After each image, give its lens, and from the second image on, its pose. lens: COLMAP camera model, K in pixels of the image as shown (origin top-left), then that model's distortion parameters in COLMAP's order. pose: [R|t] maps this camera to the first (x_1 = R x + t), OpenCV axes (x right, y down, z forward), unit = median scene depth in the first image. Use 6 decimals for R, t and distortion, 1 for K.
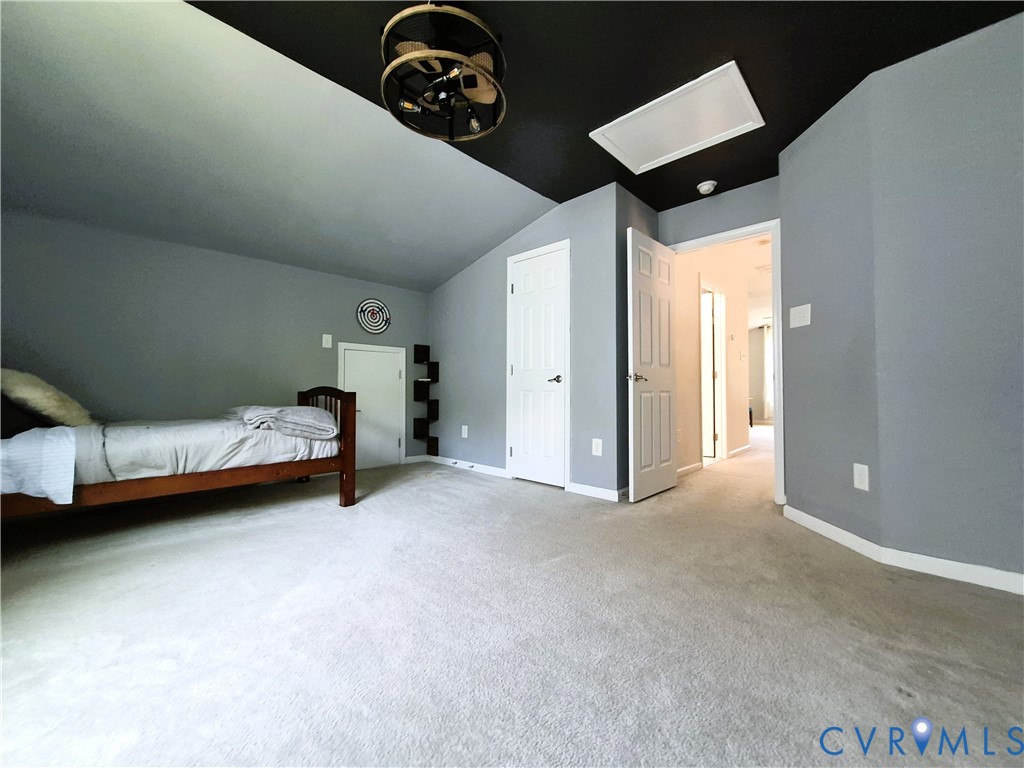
lens RADIAL K [[405.4, 0, 511.5], [0, 405.4, 382.3], [0, 0, 1]] dist [-0.003127, 0.000197]
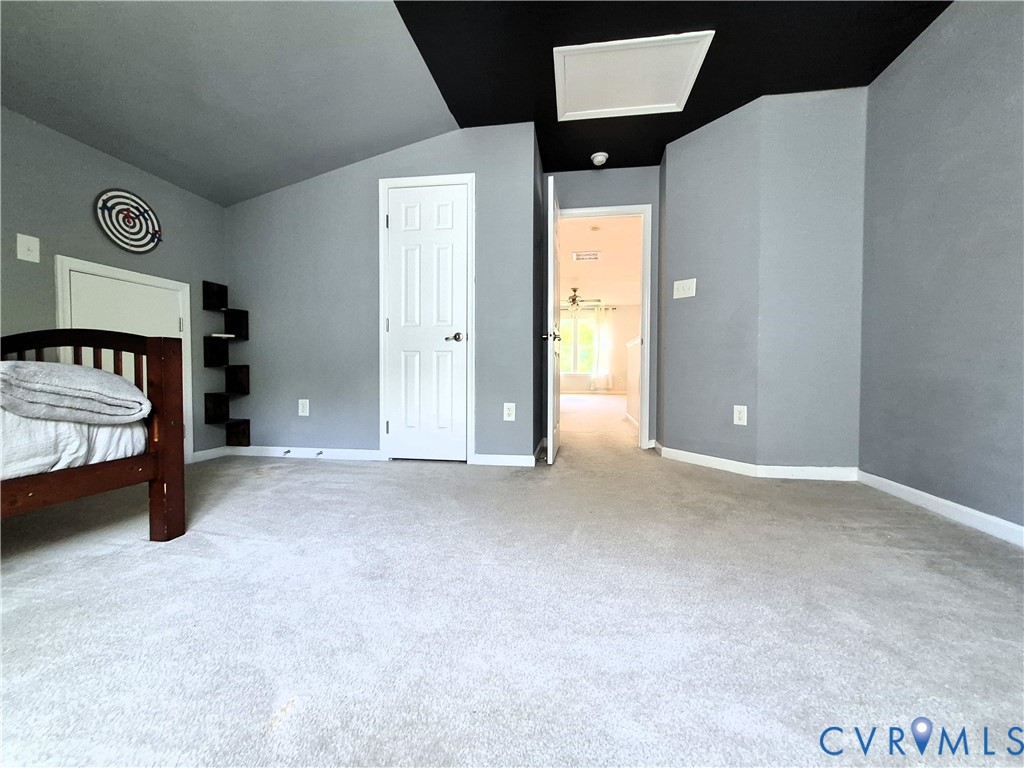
lens RADIAL K [[405.4, 0, 515.6], [0, 405.4, 382.7], [0, 0, 1]] dist [-0.003127, 0.000197]
pose [[0.810724, -0.018057, 0.585150, -0.323386], [-0.011439, 0.998845, 0.046671, 0.052229], [-0.585317, -0.044531, 0.809581, 0.254102]]
